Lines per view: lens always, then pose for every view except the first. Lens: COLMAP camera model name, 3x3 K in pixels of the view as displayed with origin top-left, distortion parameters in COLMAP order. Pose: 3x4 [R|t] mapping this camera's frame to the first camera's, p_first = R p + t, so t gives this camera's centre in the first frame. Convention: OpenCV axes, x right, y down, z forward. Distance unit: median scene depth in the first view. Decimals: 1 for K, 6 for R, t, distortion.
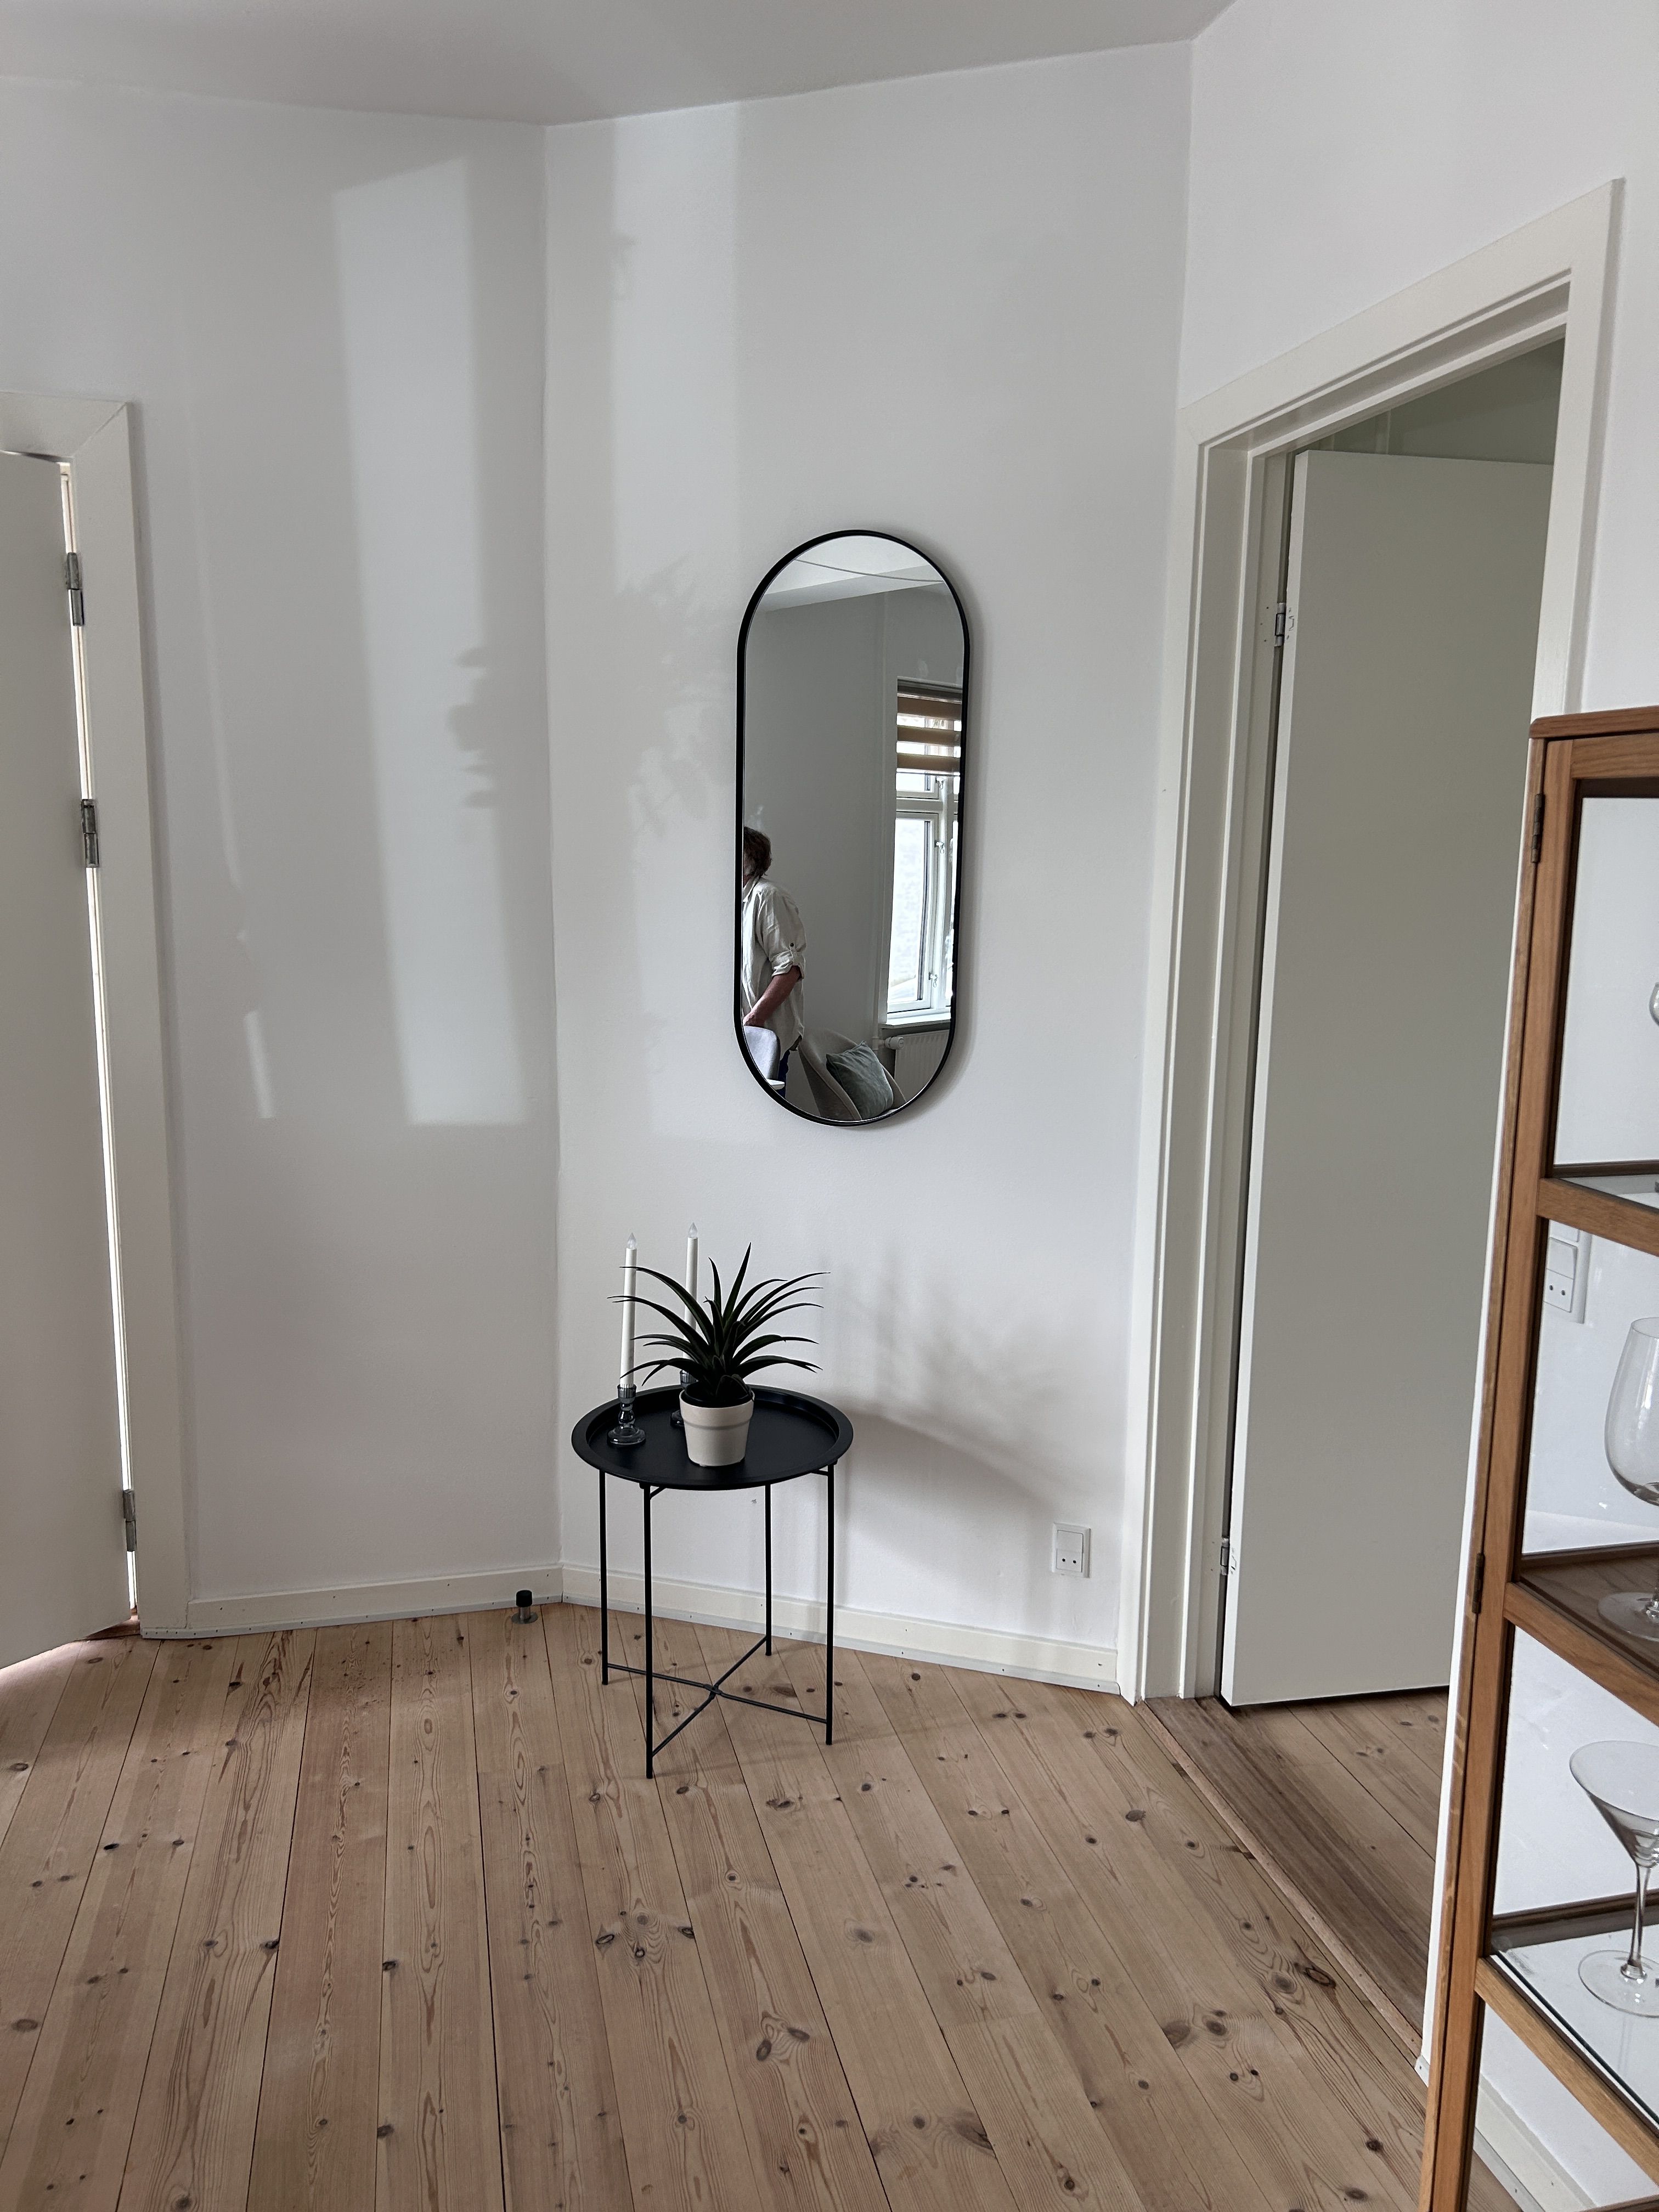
lens RADIAL K [[1672.1, 0, 803.6], [0, 1672.1, 1107.6], [0, 0, 1]] dist [0.078045, -0.097382]
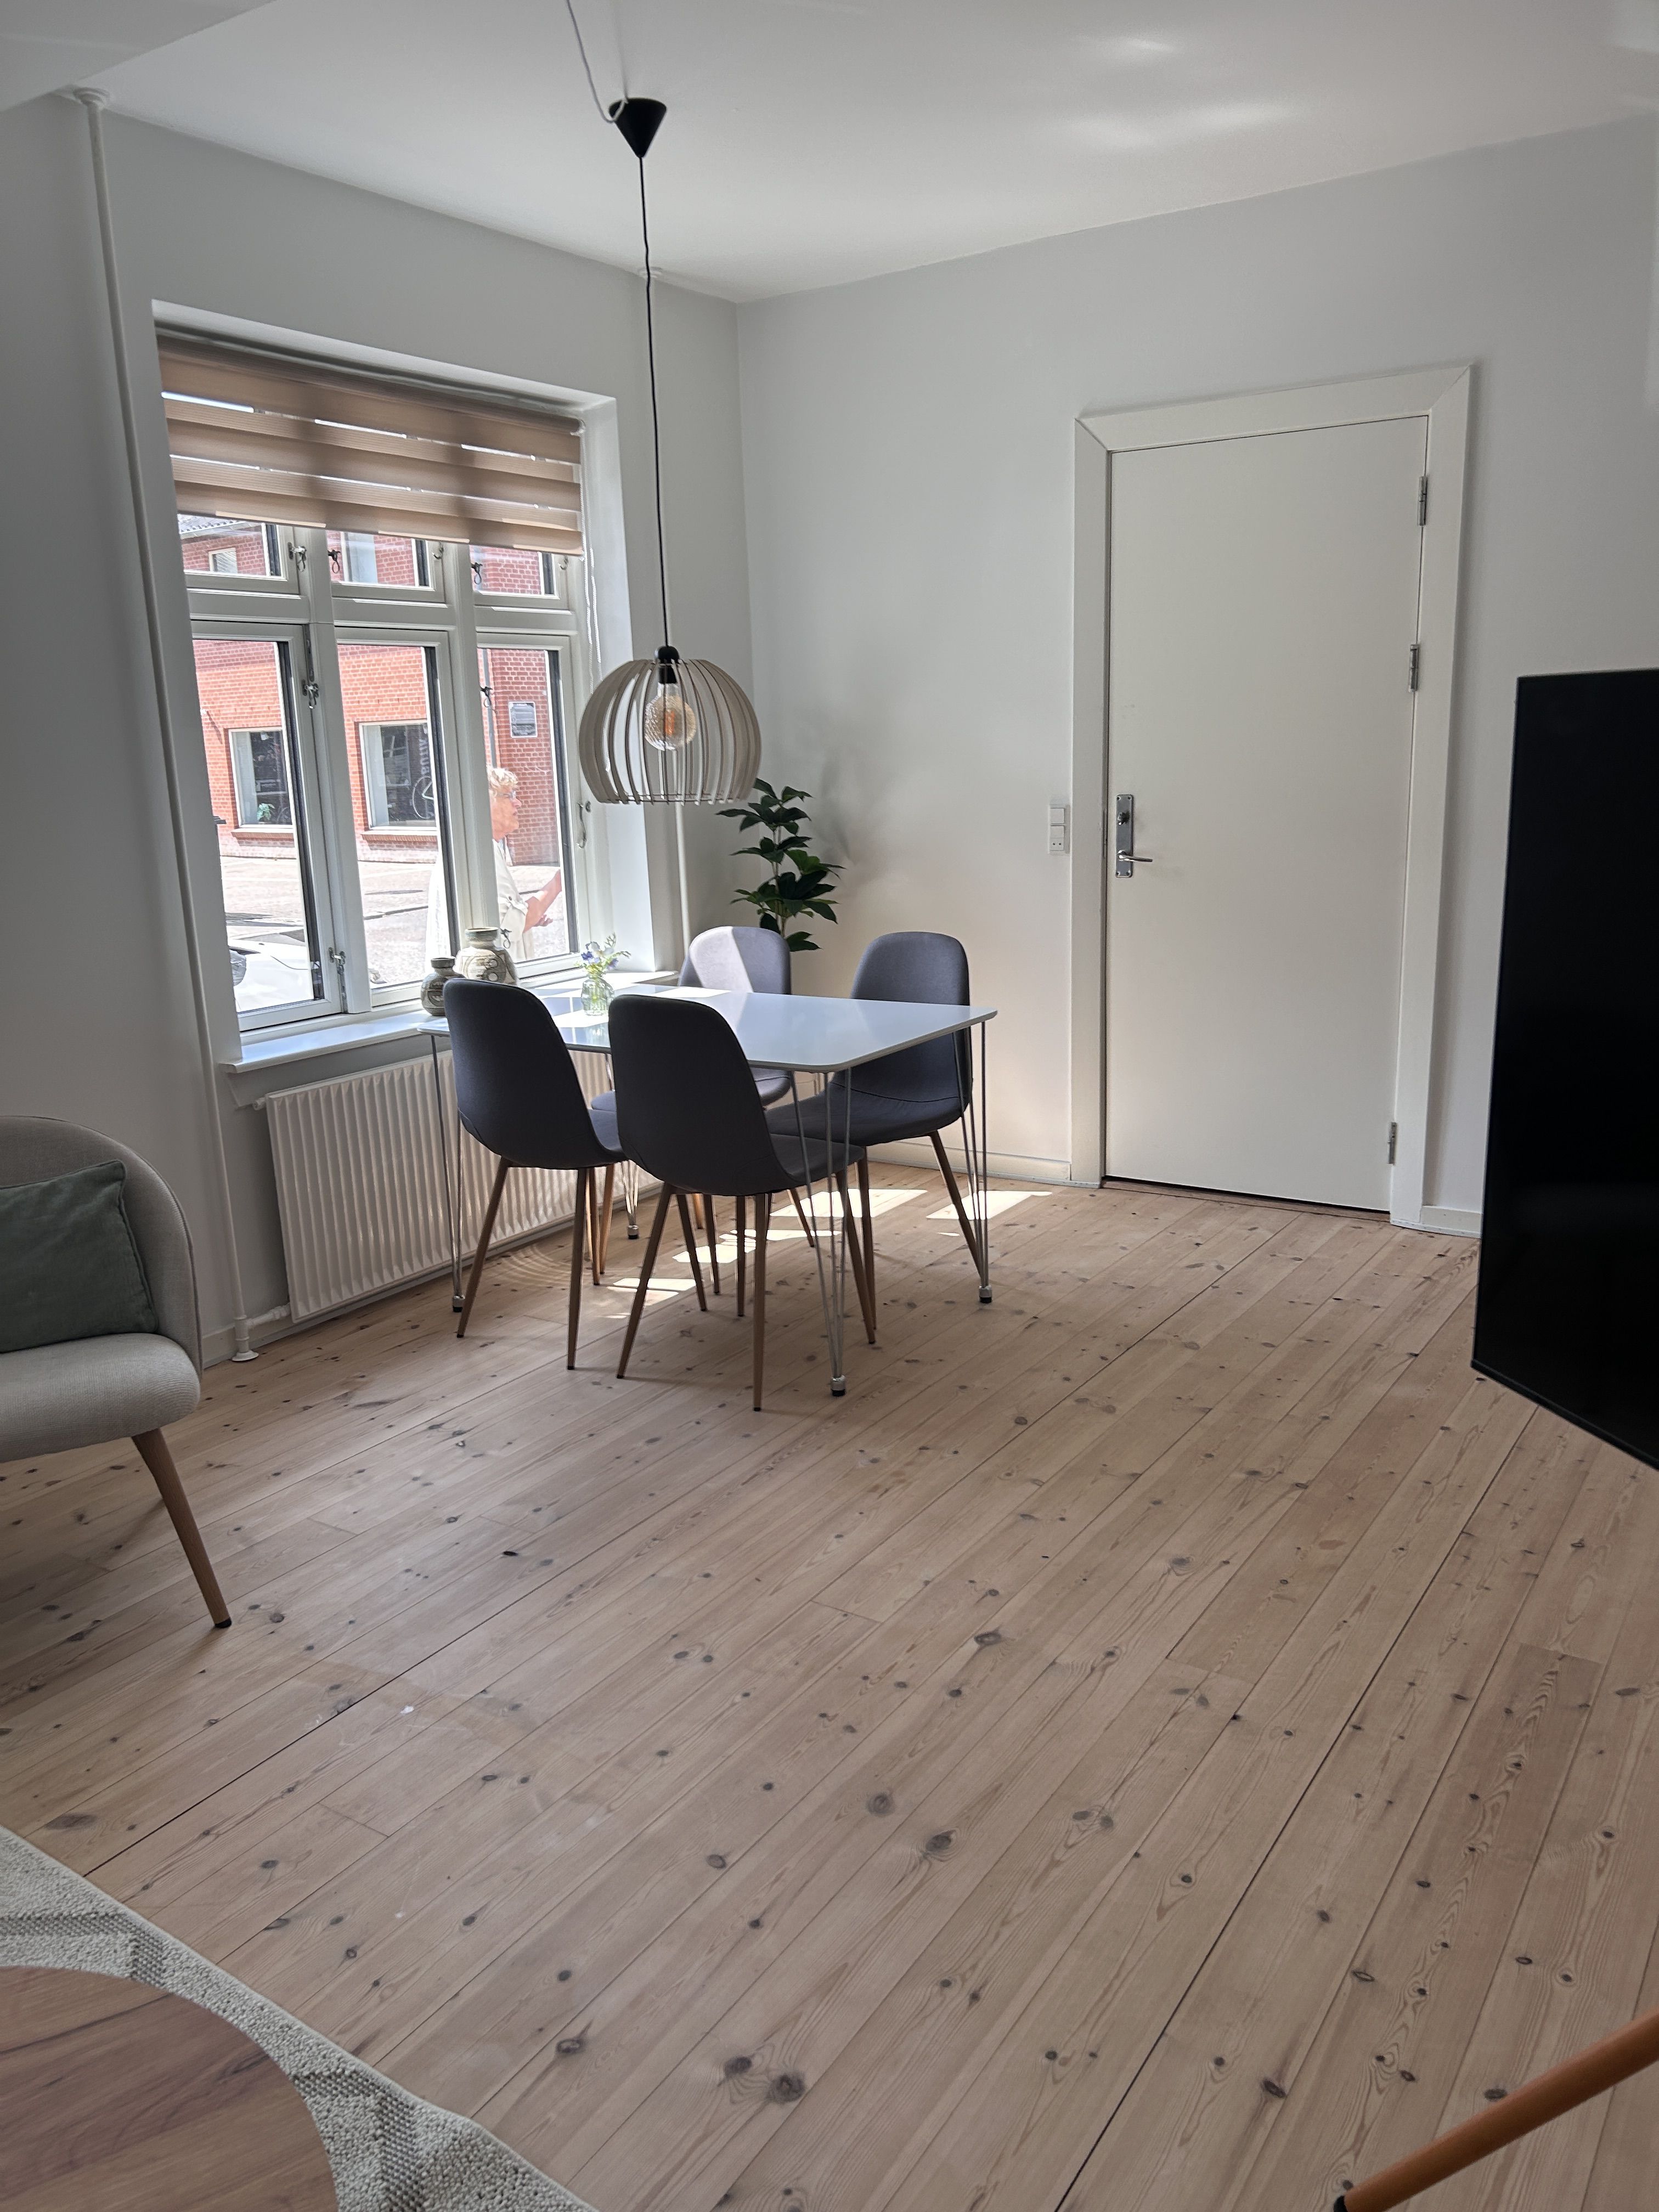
lens RADIAL K [[1672.1, 0, 803.6], [0, 1672.1, 1107.6], [0, 0, 1]] dist [0.078045, -0.097382]
pose [[0.685814, 0.122822, -0.717338, 0.414697], [-0.078216, 0.992387, 0.095137, 0.153886], [0.723561, -0.009139, 0.690200, -0.532319]]
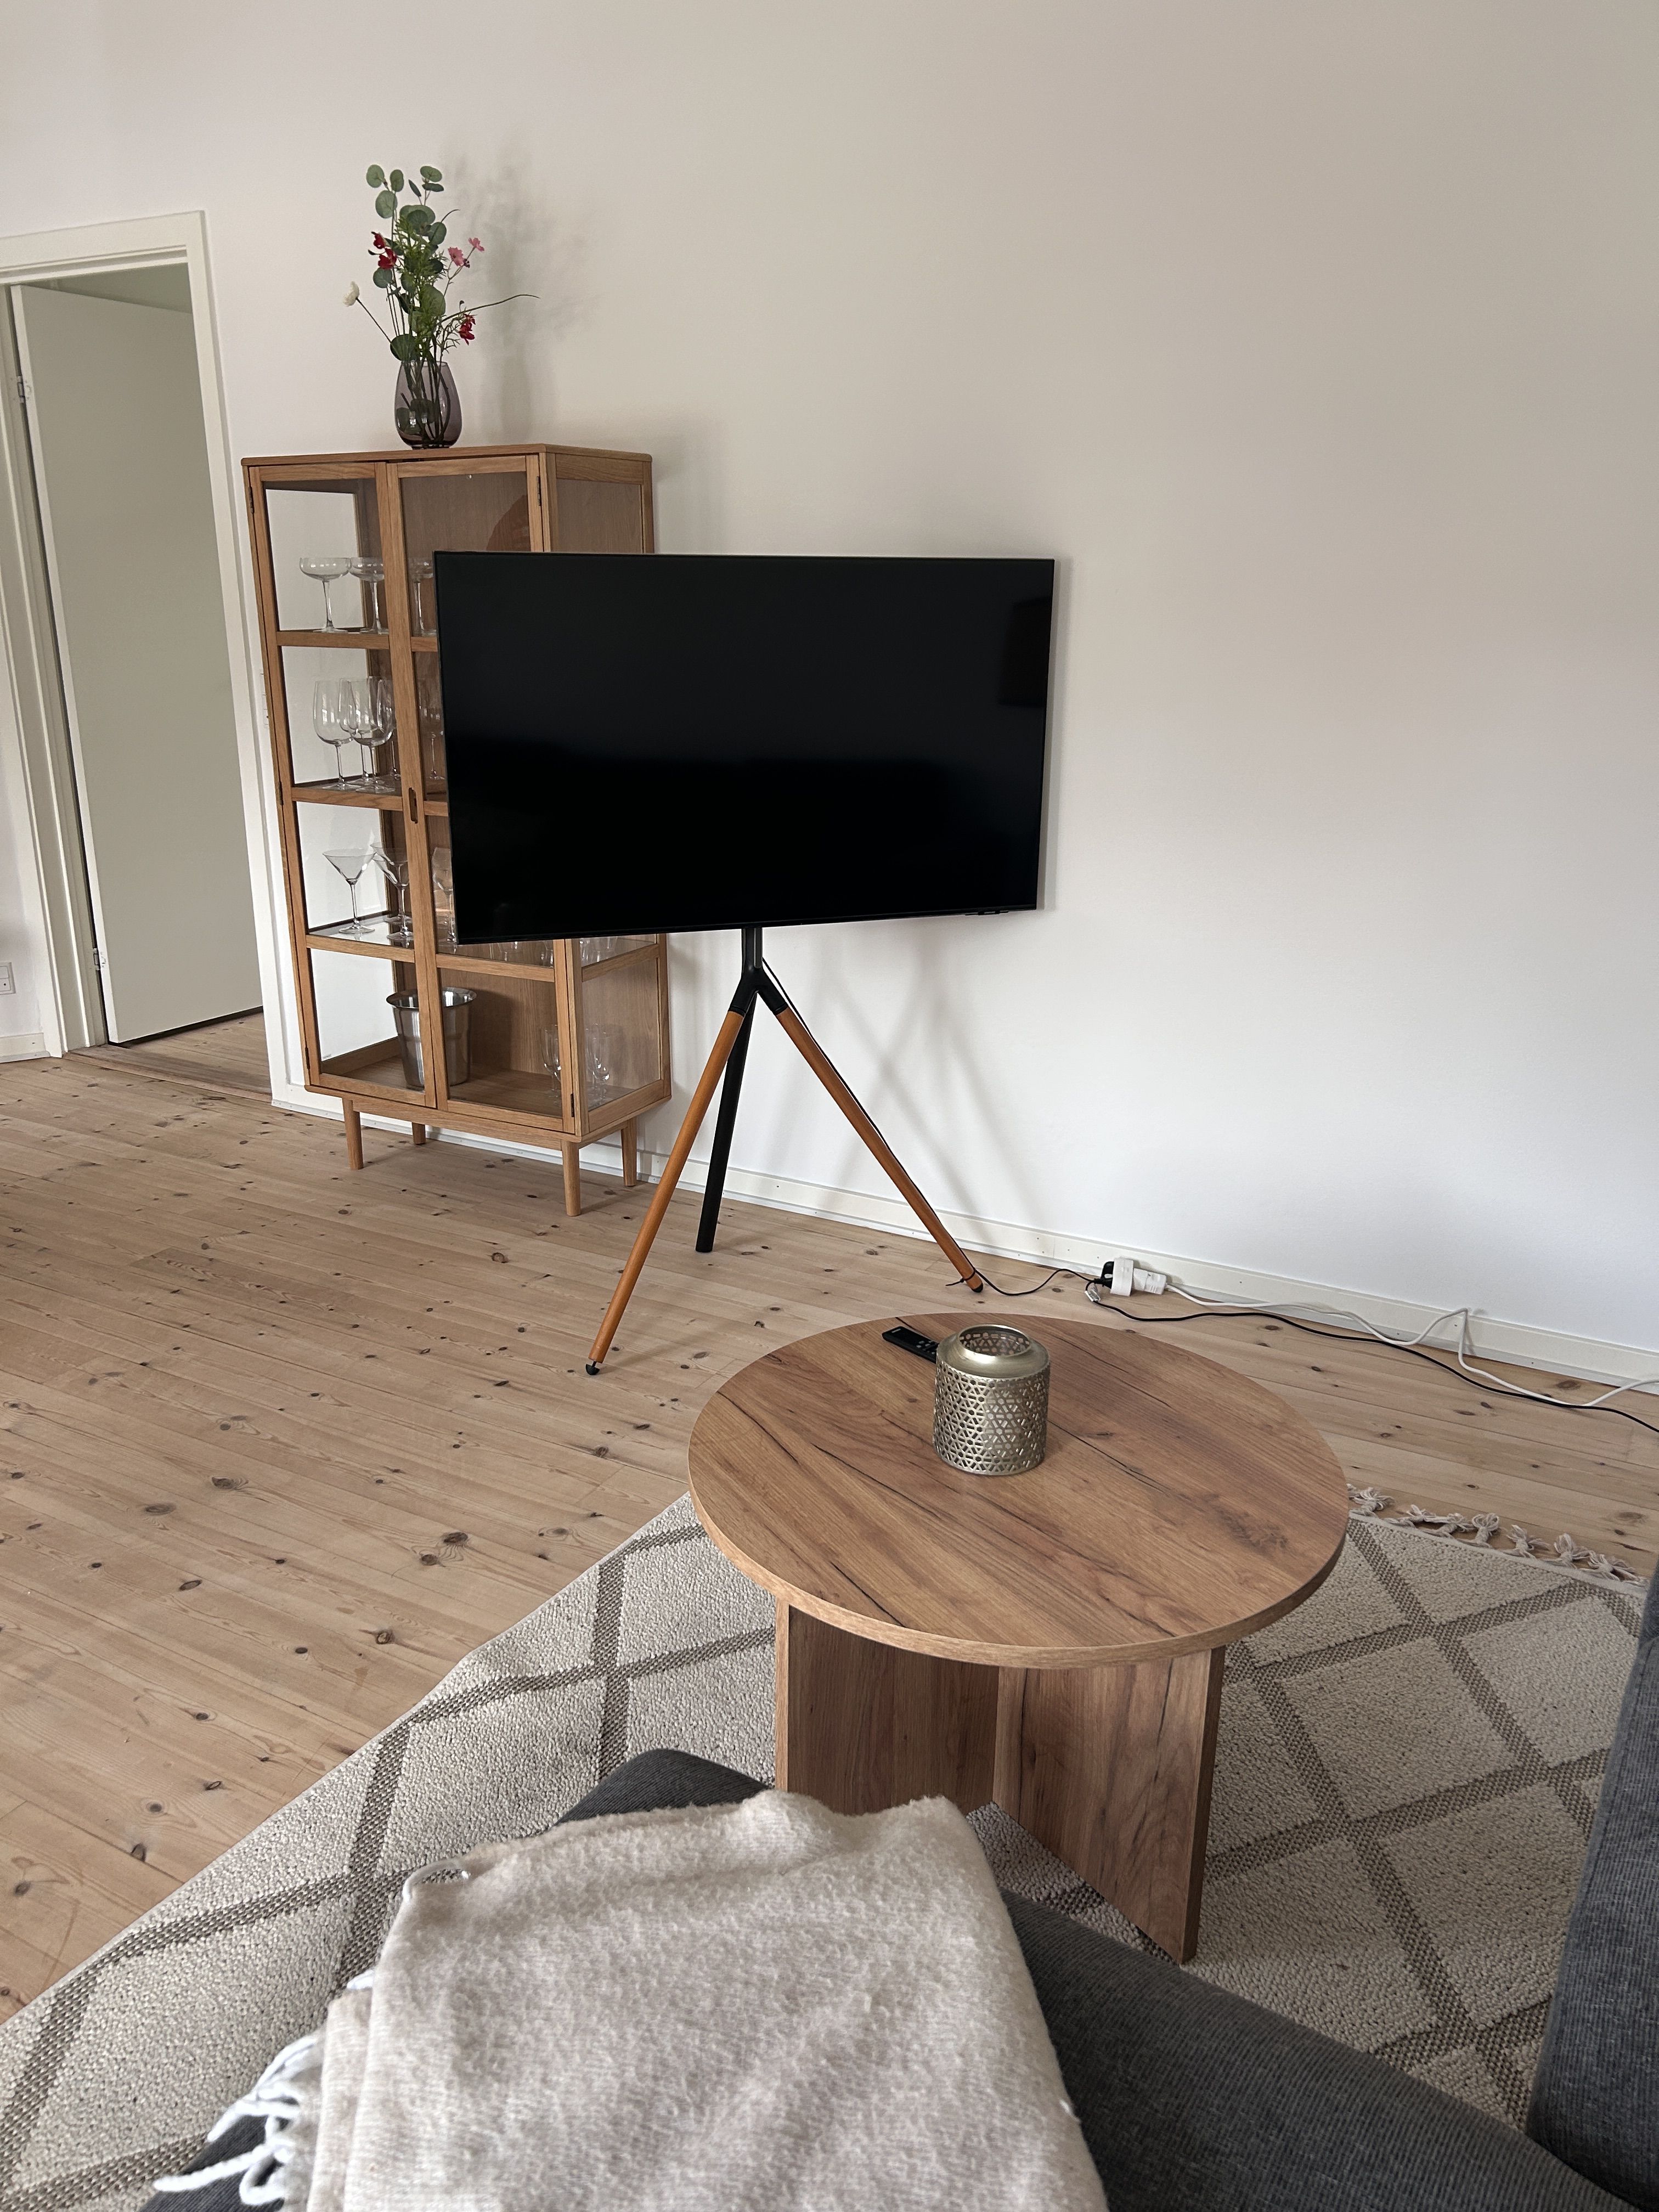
lens RADIAL K [[1672.1, 0, 803.6], [0, 1672.1, 1107.6], [0, 0, 1]] dist [0.078045, -0.097382]
pose [[0.678053, -0.234000, 0.696770, -0.638502], [0.129381, 0.971165, 0.200247, 0.206570], [-0.723536, -0.045629, 0.688777, -0.918426]]
